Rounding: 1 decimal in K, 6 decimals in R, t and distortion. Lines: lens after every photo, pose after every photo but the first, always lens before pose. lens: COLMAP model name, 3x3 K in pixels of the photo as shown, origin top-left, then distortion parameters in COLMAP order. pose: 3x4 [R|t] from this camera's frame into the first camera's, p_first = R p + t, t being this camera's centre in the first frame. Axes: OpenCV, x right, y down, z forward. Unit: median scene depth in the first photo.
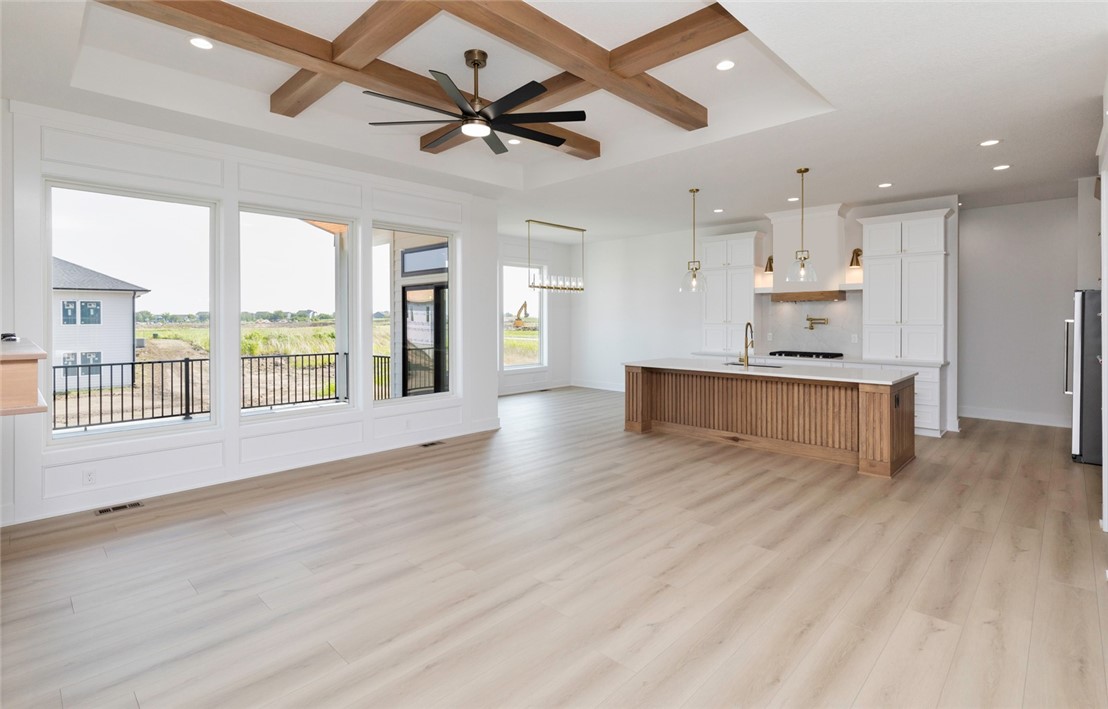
lens RADIAL K [[547.9, 0, 577.7], [0, 547.9, 326.4], [0, 0, 1]] dist [0.004136, -0.001803]
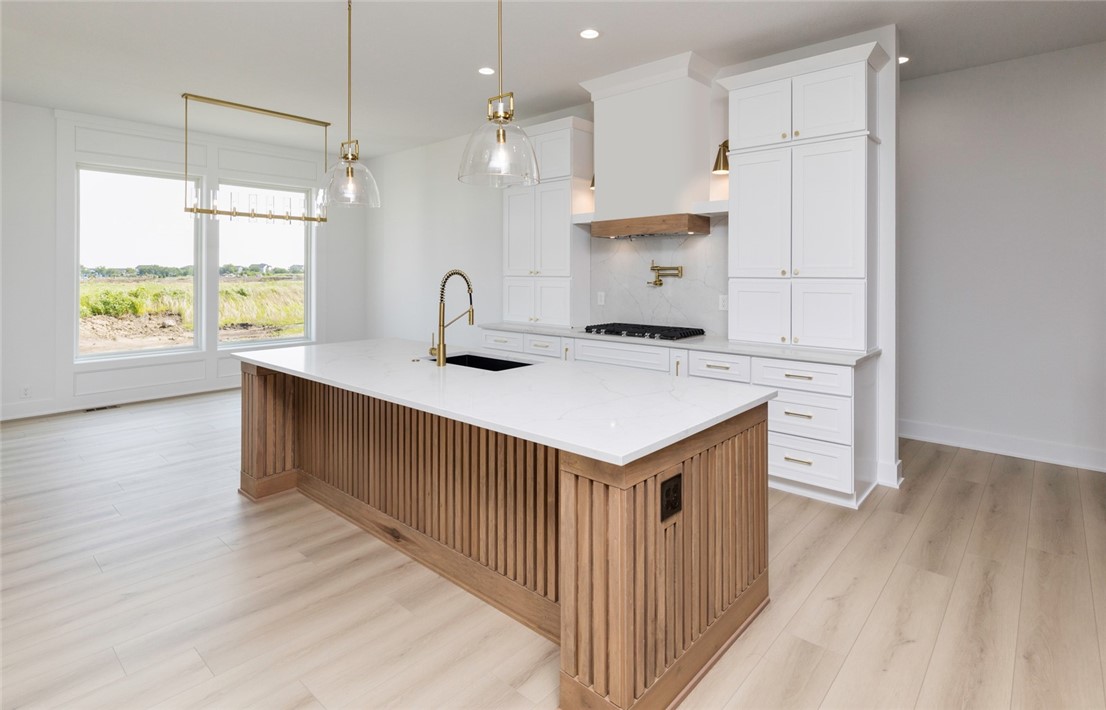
lens RADIAL K [[546.9, 0, 601.6], [0, 546.9, 285.6], [0, 0, 1]] dist [0.004136, -0.001803]
pose [[0.998779, 0.001675, 0.049367, 0.361489], [-0.001992, 0.999978, 0.006360, 0.001644], [-0.049356, -0.006451, 0.998760, 0.461924]]
